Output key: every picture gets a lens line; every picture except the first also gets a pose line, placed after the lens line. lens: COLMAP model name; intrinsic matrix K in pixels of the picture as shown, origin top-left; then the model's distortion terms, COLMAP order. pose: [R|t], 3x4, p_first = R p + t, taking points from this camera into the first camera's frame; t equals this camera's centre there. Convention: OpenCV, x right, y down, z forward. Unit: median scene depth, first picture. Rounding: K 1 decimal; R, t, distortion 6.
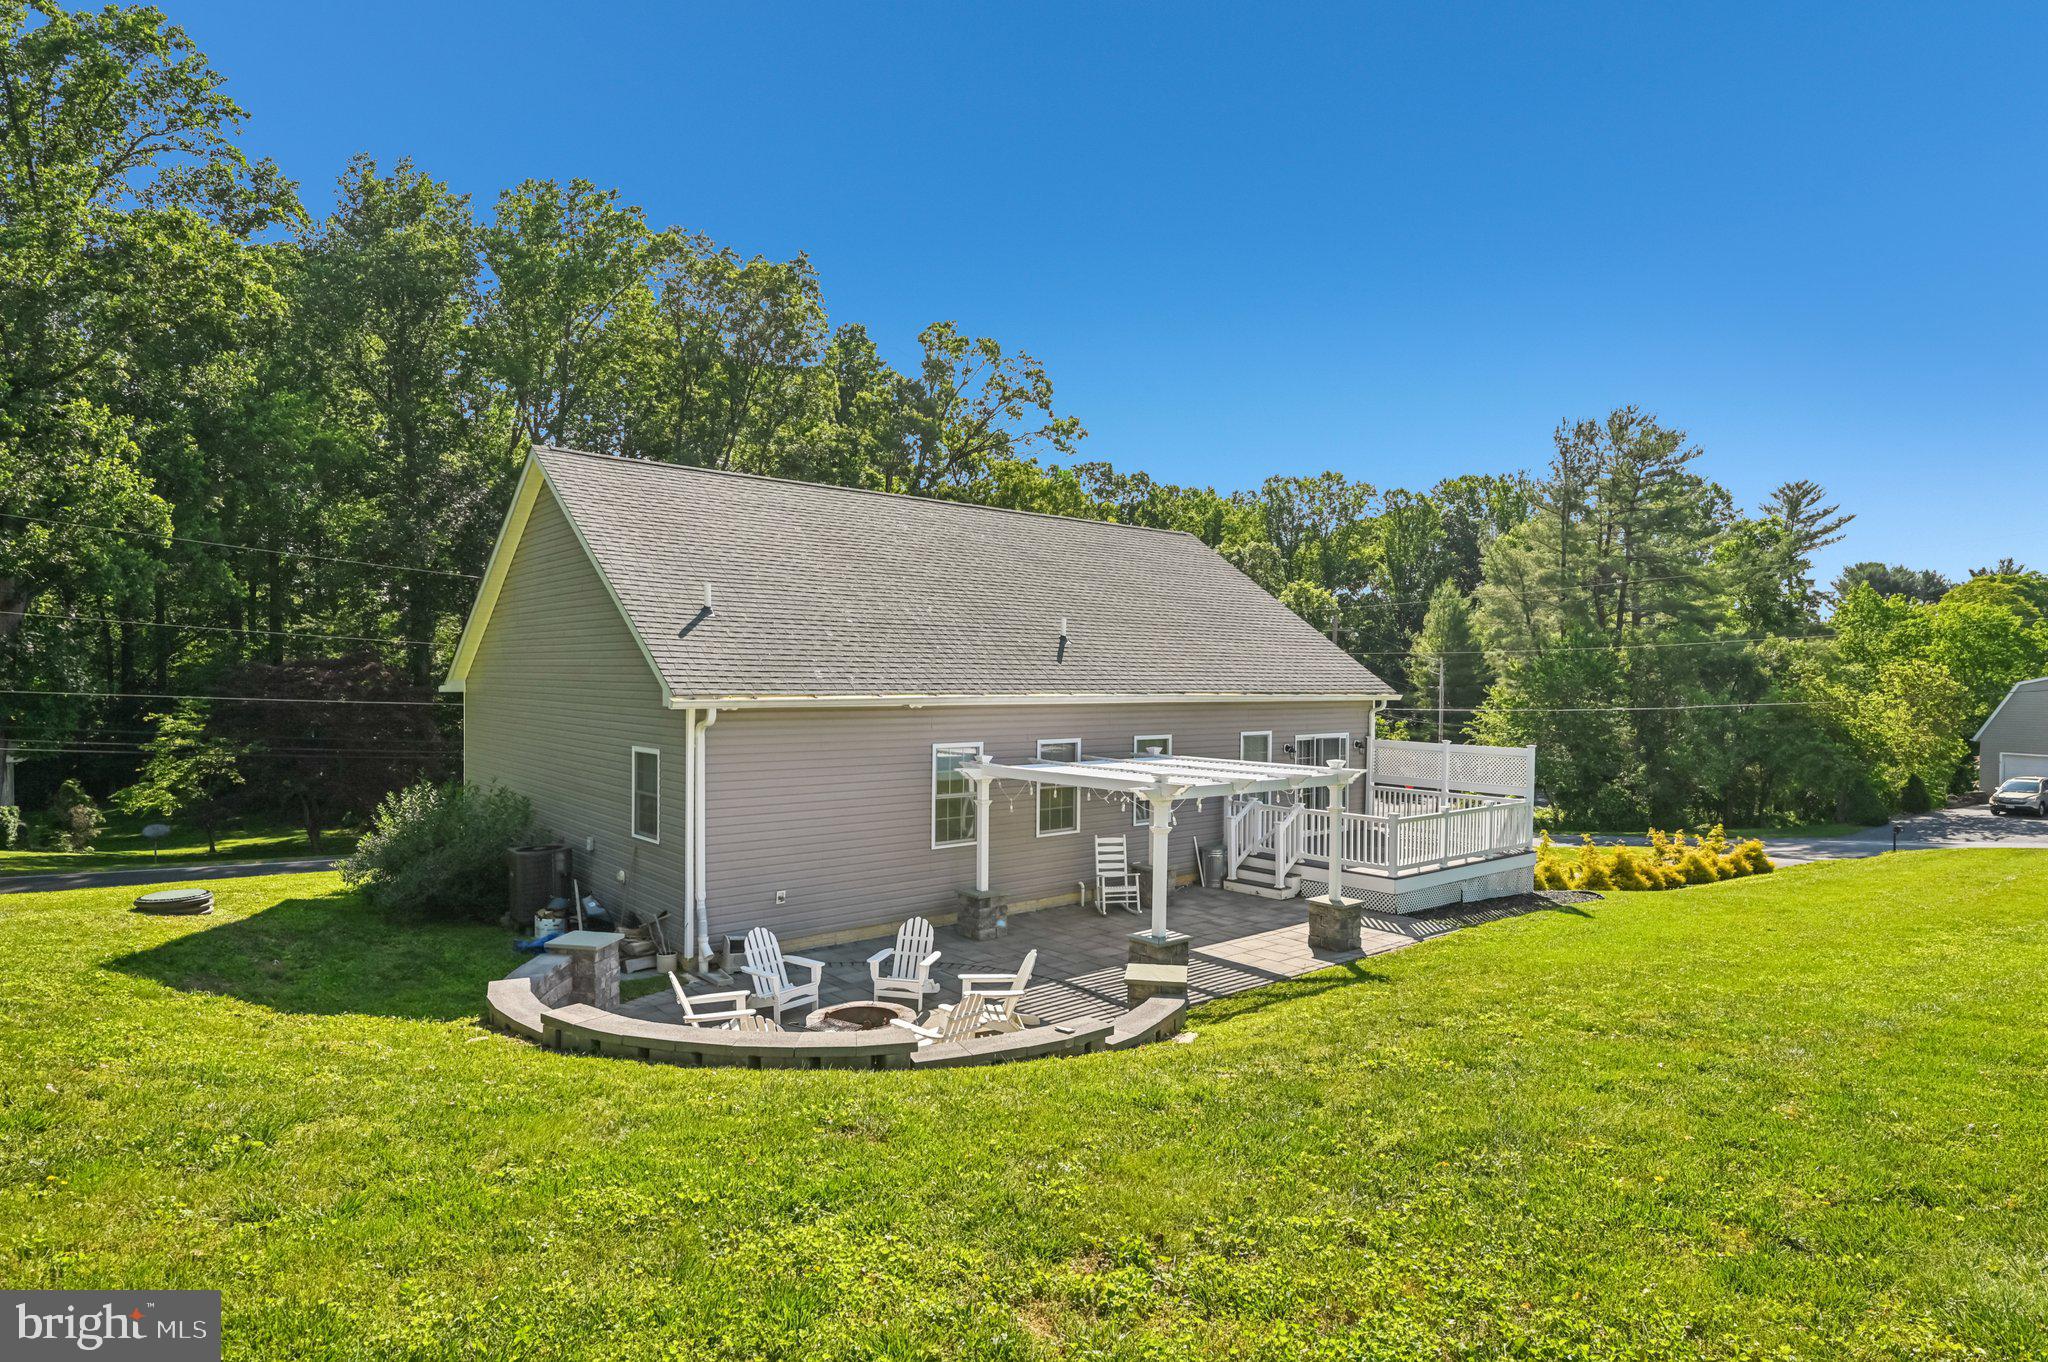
lens RADIAL K [[1124.1, 0, 1030.4], [0, 1124.1, 680.6], [0, 0, 1]] dist [-0.000566, 0.003953]
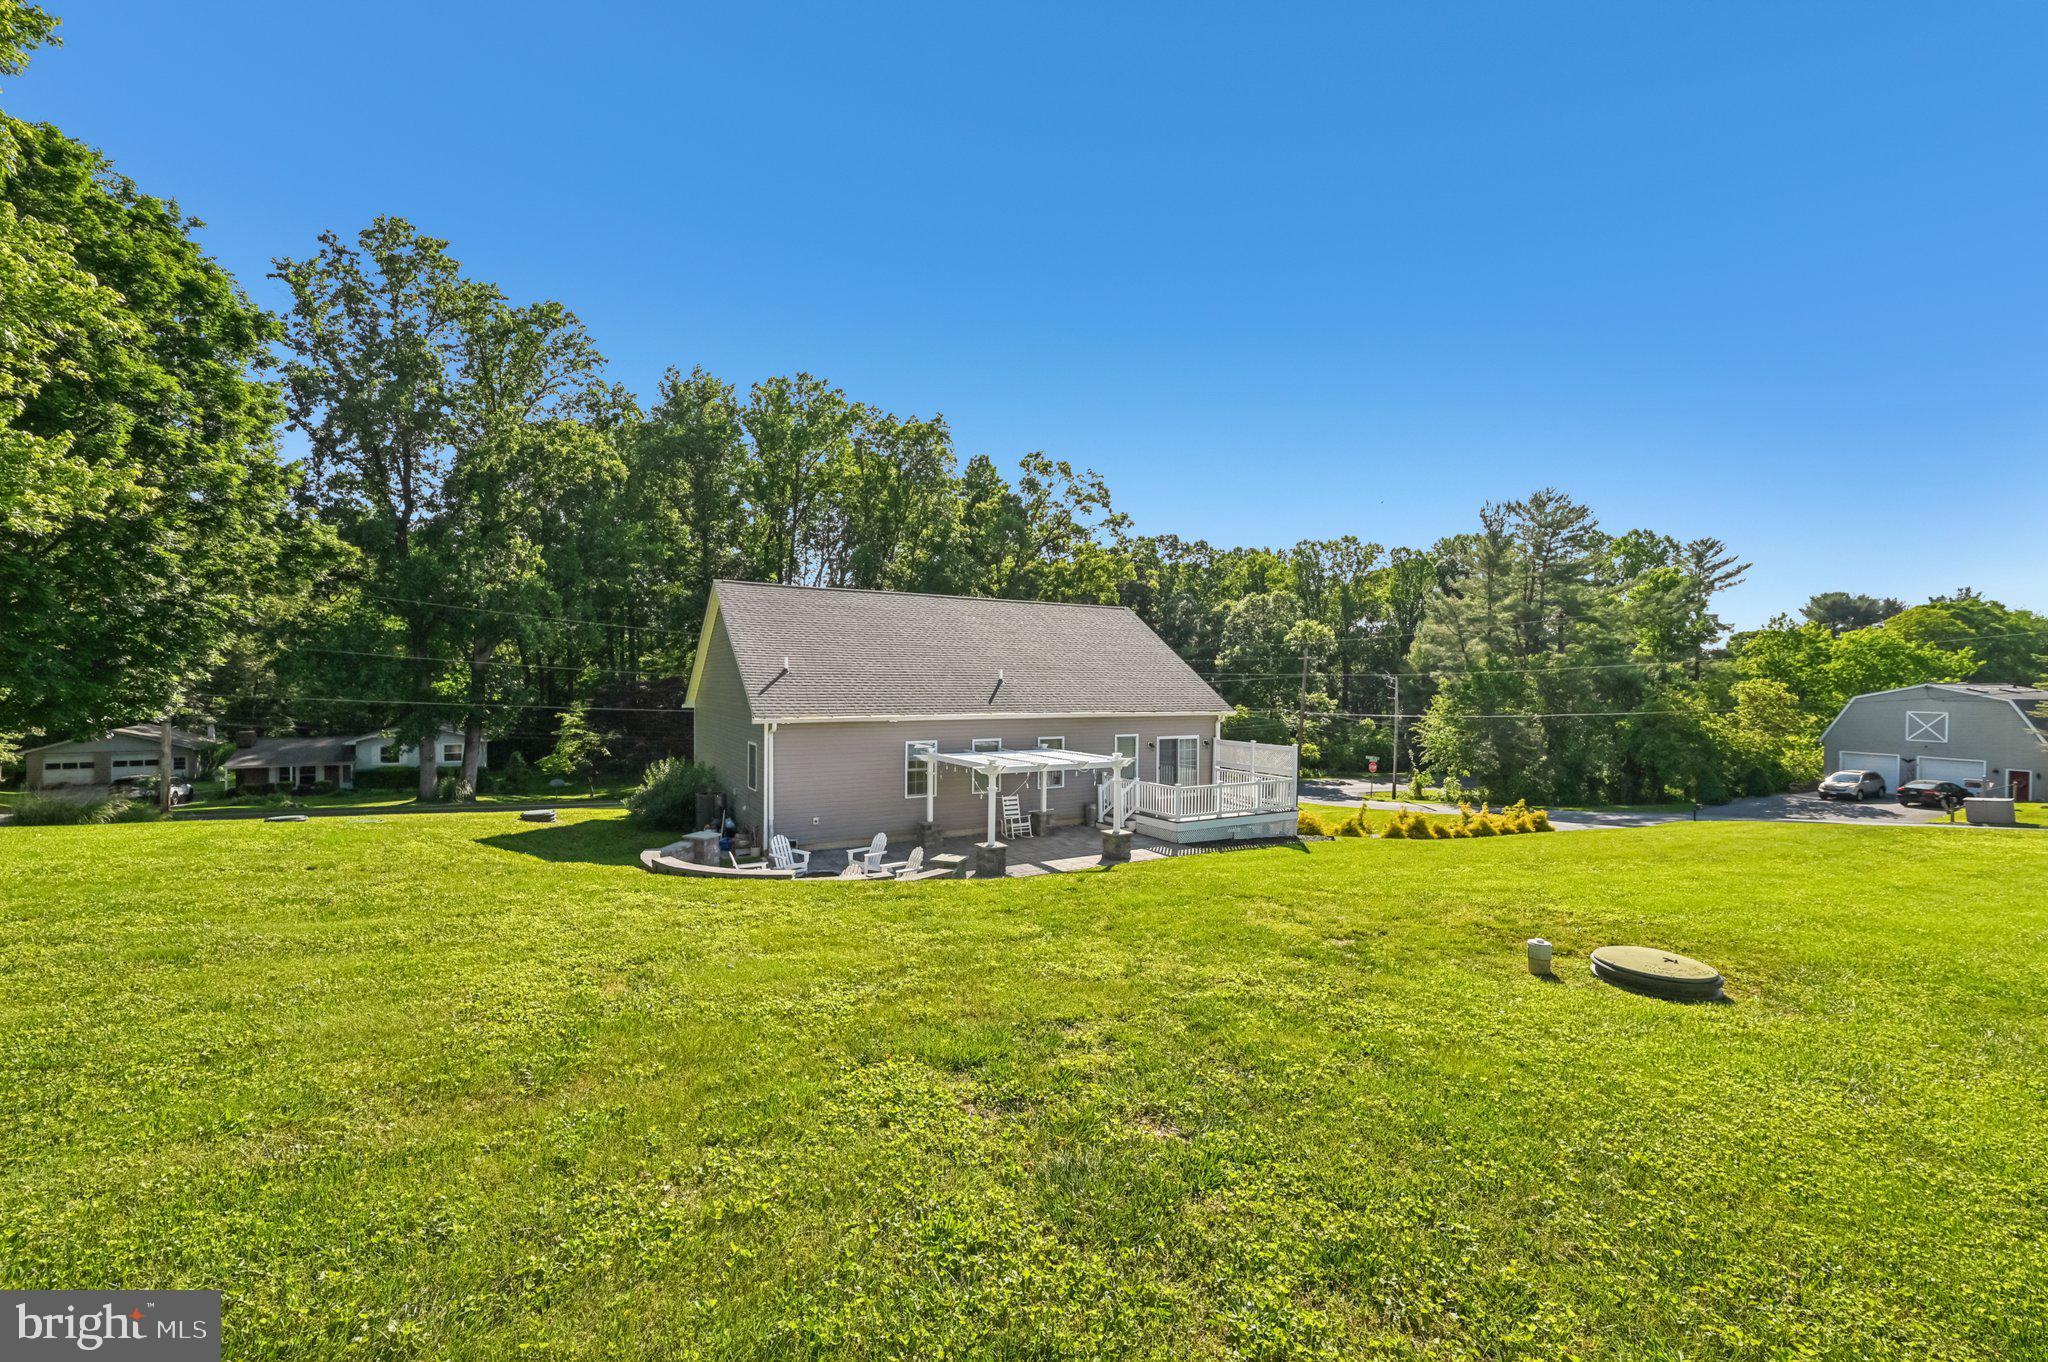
lens RADIAL K [[810.1, 0, 1010.8], [0, 810.1, 685.6], [0, 0, 1]] dist [0.002148, -0.000395]
pose [[0.986080, -0.000233, -0.166272, 0.086869], [-0.000222, 0.999996, -0.002719, -0.009093], [0.166272, 0.002718, 0.986076, -0.080846]]
